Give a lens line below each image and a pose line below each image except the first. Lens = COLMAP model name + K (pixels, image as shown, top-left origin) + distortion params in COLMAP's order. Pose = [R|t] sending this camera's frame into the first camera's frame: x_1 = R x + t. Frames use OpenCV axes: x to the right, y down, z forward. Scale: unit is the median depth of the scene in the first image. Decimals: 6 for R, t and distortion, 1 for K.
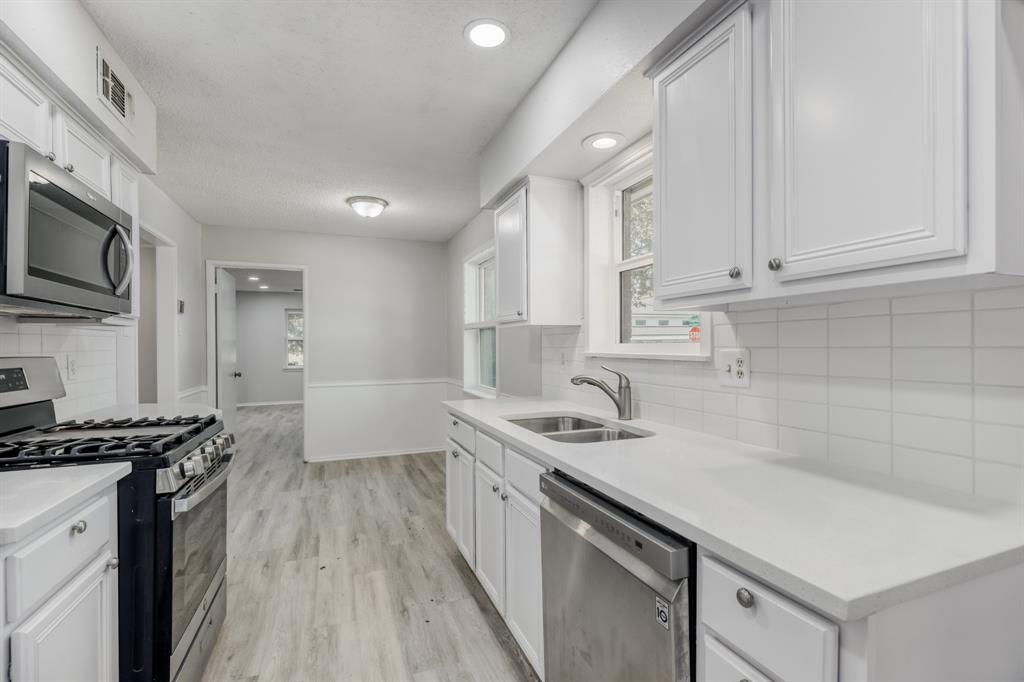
lens RADIAL K [[468.4, 0, 523.5], [0, 468.4, 342.3], [0, 0, 1]] dist [0.005389, -0.001938]
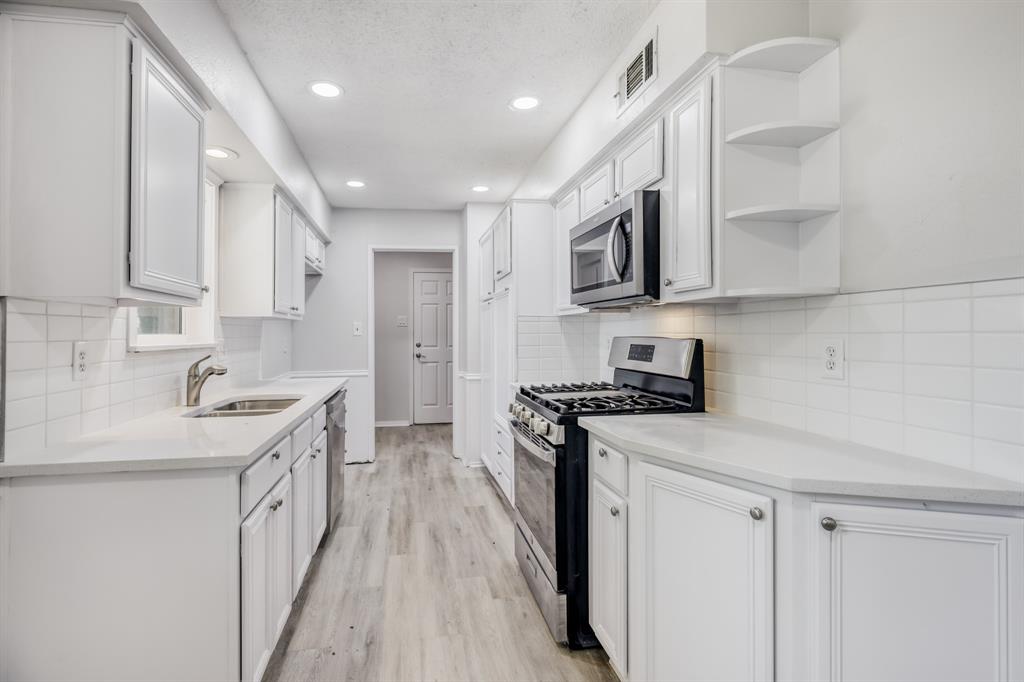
lens RADIAL K [[474.6, 0, 466.5], [0, 474.6, 327.9], [0, 0, 1]] dist [-0.001829, 0.002225]
pose [[-0.964180, 0.021588, 0.264370, -0.607884], [0.016976, 0.999661, -0.019718, 0.015595], [-0.264707, -0.014523, -0.964220, 1.612764]]
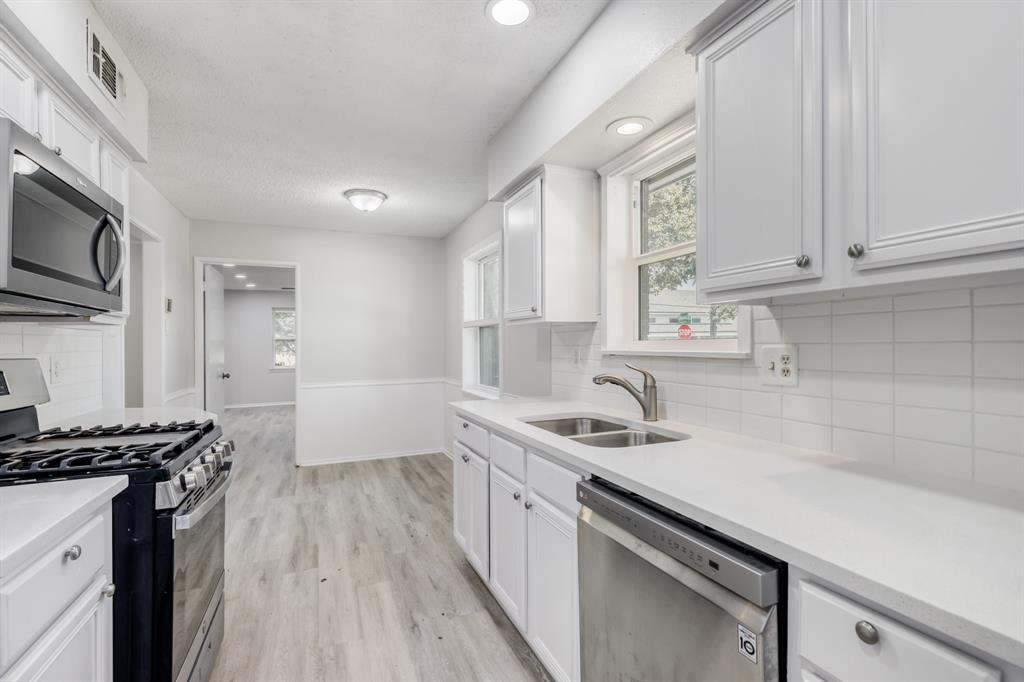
lens RADIAL K [[468.4, 0, 516.7], [0, 468.4, 336.7], [0, 0, 1]] dist [0.005389, -0.001938]
pose [[0.999809, -0.004783, 0.018935, -0.059955], [0.004961, 0.999944, -0.009361, 0.002330], [-0.018889, 0.009454, 0.999777, 0.048118]]
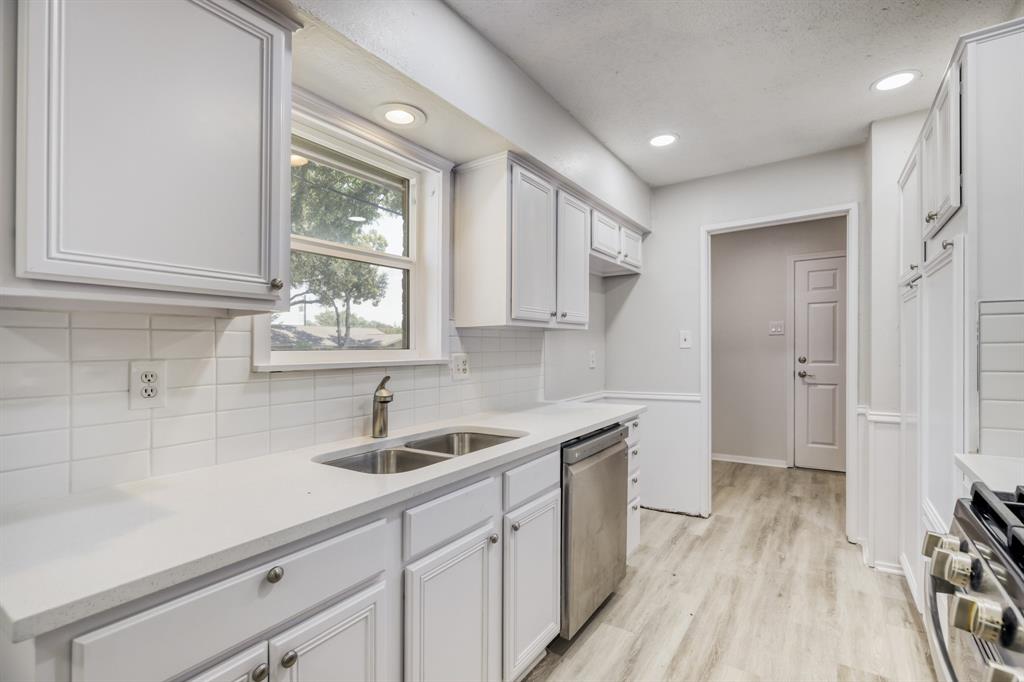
lens RADIAL K [[453.4, 0, 533.9], [0, 453.4, 352.1], [0, 0, 1]] dist [-0.004017, -0.002149]
pose [[-0.567781, 0.010904, 0.823107, -0.545141], [0.014594, 0.999888, -0.003179, 0.011954], [-0.823050, 0.010207, -0.567877, 1.066692]]
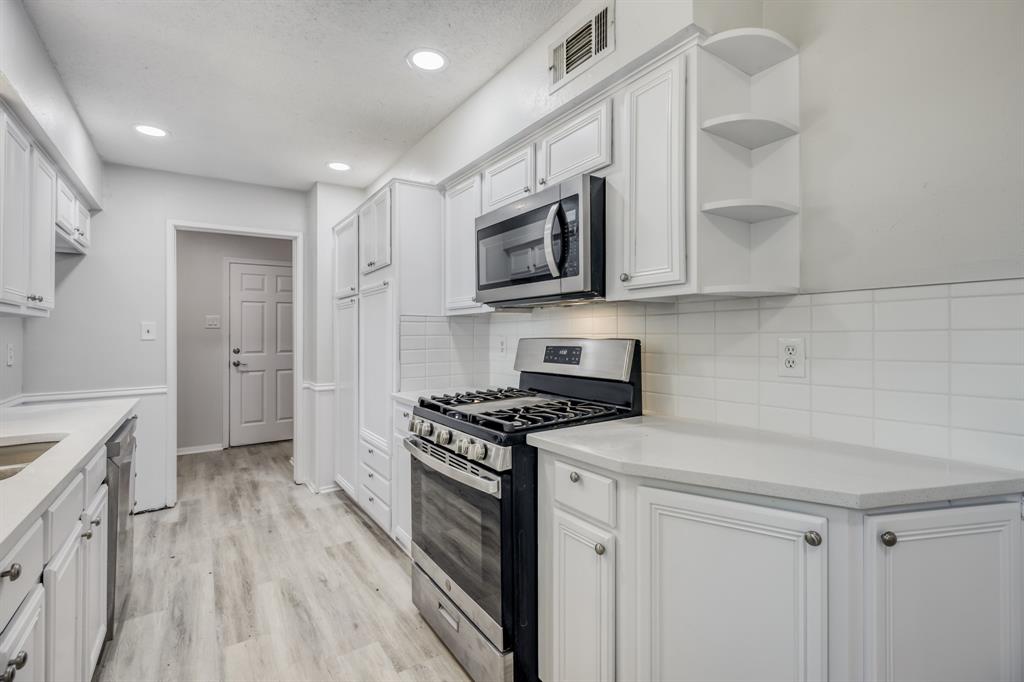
lens RADIAL K [[453.4, 0, 504.5], [0, 453.4, 327.0], [0, 0, 1]] dist [-0.004017, -0.002149]
pose [[-0.979240, 0.014293, -0.202199, -0.434717], [0.019408, 0.999539, -0.023341, 0.017535], [0.201772, -0.026781, -0.979066, 1.425068]]
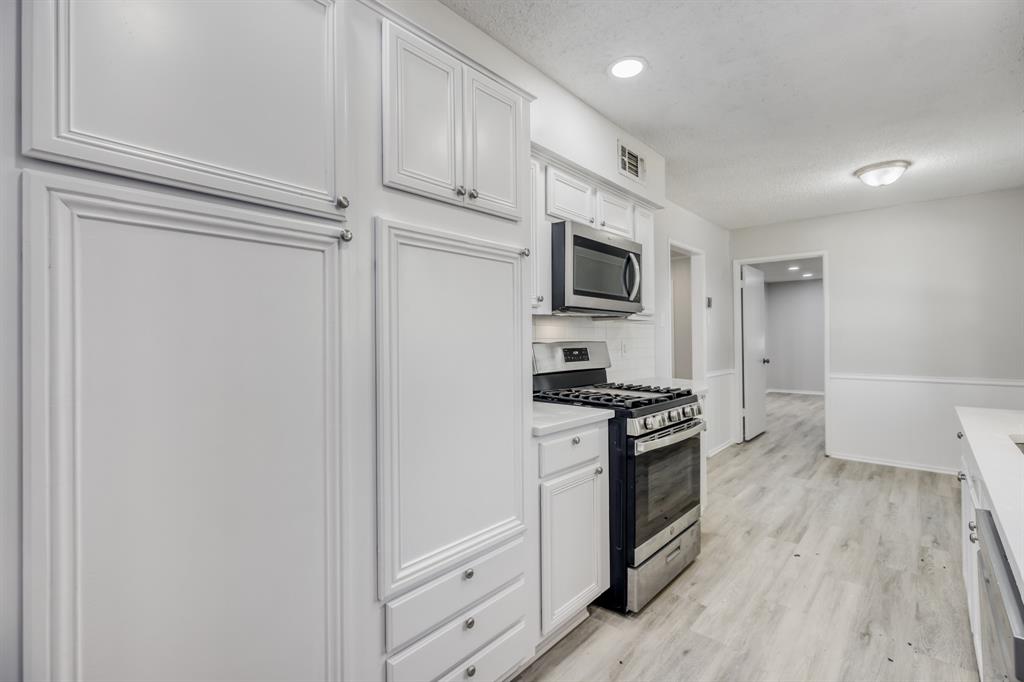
lens RADIAL K [[474.6, 0, 523.5], [0, 474.6, 317.9], [0, 0, 1]] dist [-0.001829, 0.002225]
pose [[0.454776, -0.032026, -0.890030, 0.239944], [0.009091, 0.999468, -0.031318, -0.001364], [0.890559, 0.006151, 0.454826, 0.013963]]
